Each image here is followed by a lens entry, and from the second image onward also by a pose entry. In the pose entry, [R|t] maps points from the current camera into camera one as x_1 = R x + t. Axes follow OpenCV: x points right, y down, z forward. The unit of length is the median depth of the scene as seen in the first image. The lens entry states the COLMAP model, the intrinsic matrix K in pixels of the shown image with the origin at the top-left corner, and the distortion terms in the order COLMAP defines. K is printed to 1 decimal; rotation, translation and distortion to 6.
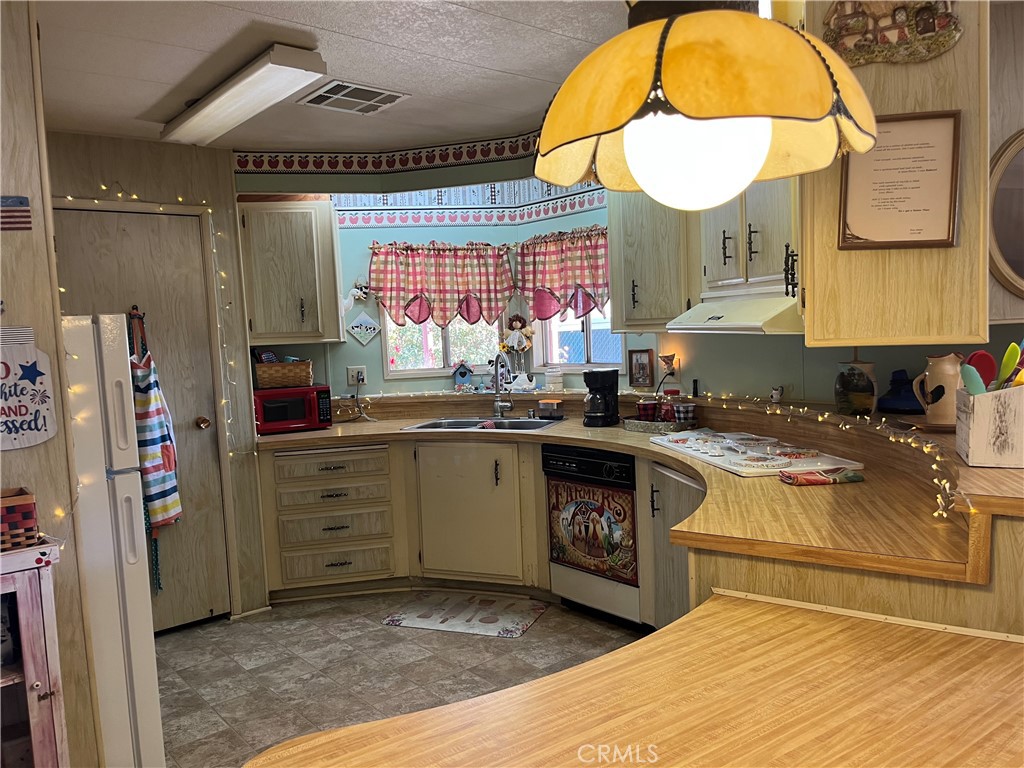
lens RADIAL K [[777.0, 0, 514.0], [0, 777.0, 388.7], [0, 0, 1]] dist [0.064698, -0.091828]
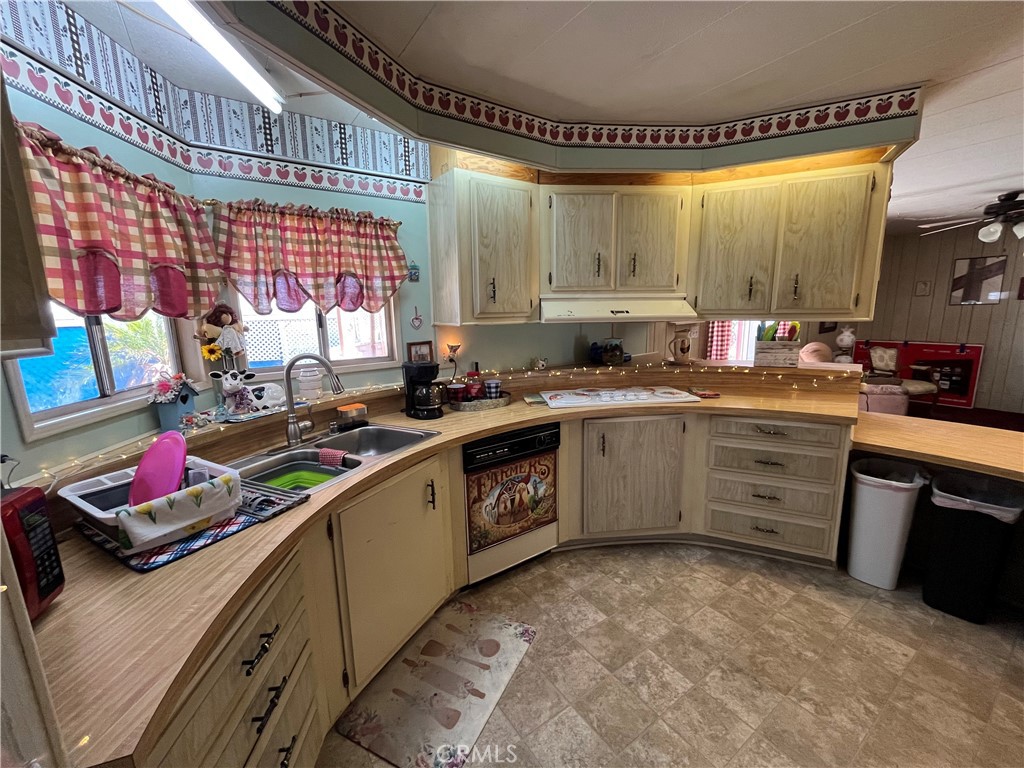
lens RADIAL K [[416.5, 0, 512.0], [0, 416.5, 384.0], [0, 0, 1]] dist [-0.003063, 0.000041]
pose [[0.091825, -0.135453, 0.986519, -0.449740], [0.094859, 0.987390, 0.126743, -0.058274], [-0.991247, 0.081942, 0.103516, 0.884883]]
